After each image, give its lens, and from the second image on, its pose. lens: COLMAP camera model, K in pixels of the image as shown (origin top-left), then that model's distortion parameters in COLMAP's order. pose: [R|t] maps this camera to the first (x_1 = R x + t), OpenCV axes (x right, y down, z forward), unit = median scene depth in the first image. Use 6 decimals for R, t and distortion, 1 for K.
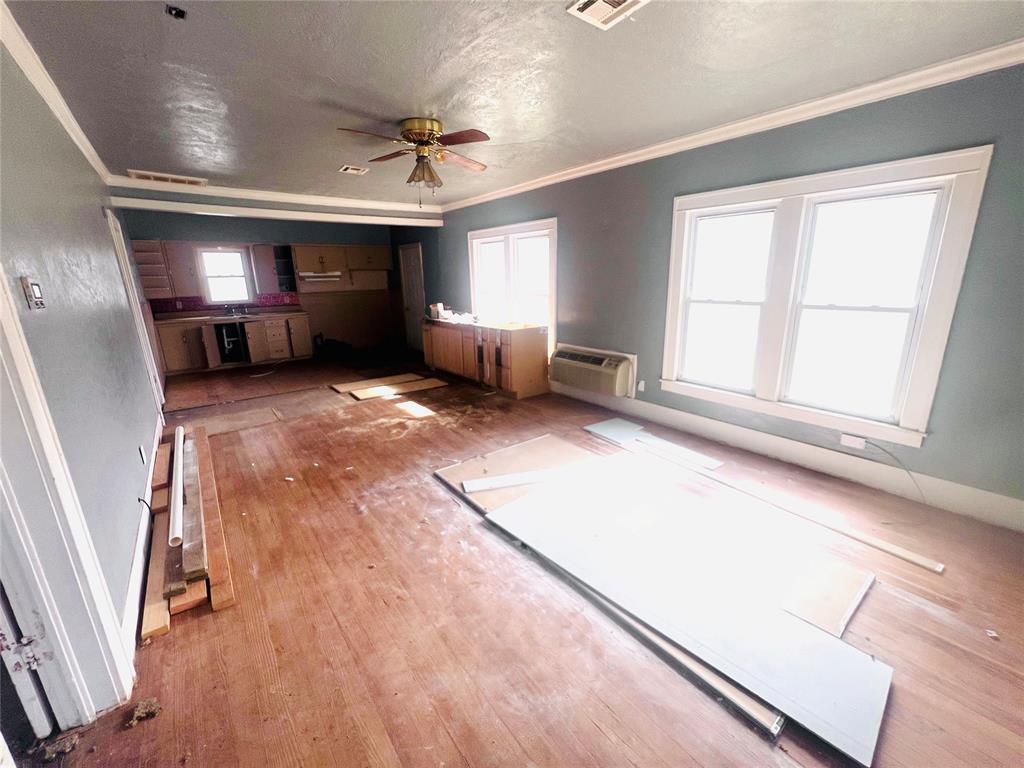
lens RADIAL K [[411.8, 0, 512.0], [0, 411.8, 384.0], [0, 0, 1]] dist [-0.000264, 0.000000]
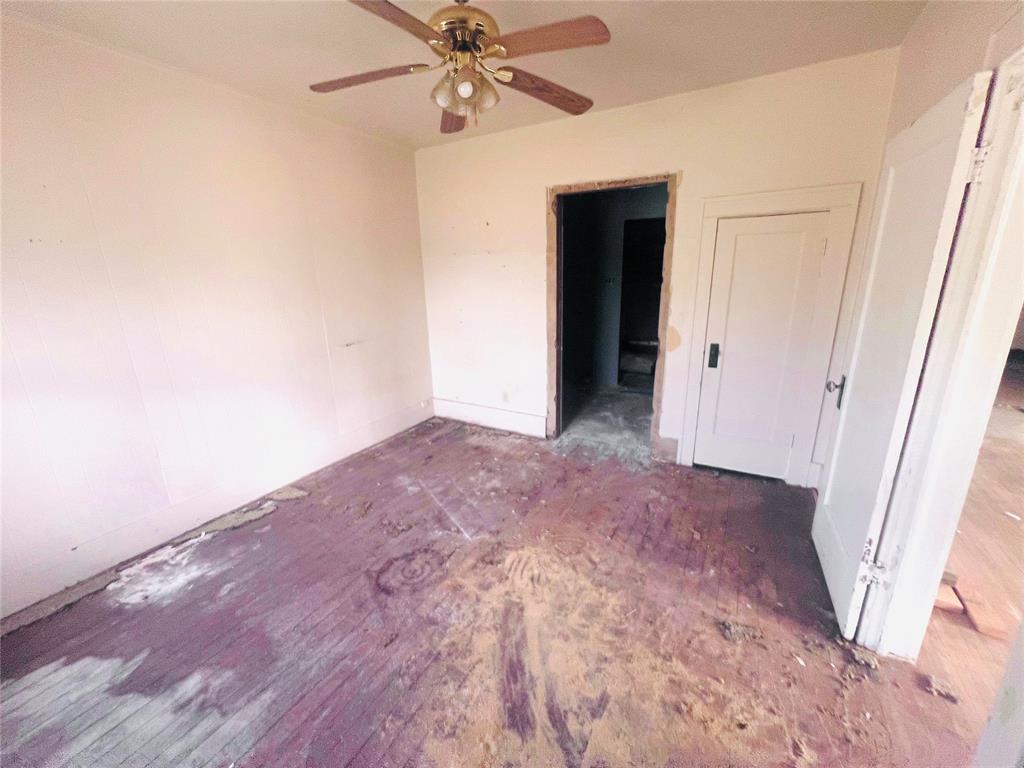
lens RADIAL K [[418.6, 0, 512.0], [0, 418.6, 384.0], [0, 0, 1]] dist [-0.000216, 0.000056]
pose [[0.415212, 0.248446, -0.875142, -0.194600], [-0.224655, 0.960194, 0.166004, 0.045503], [0.881549, 0.127678, 0.454499, -0.153206]]
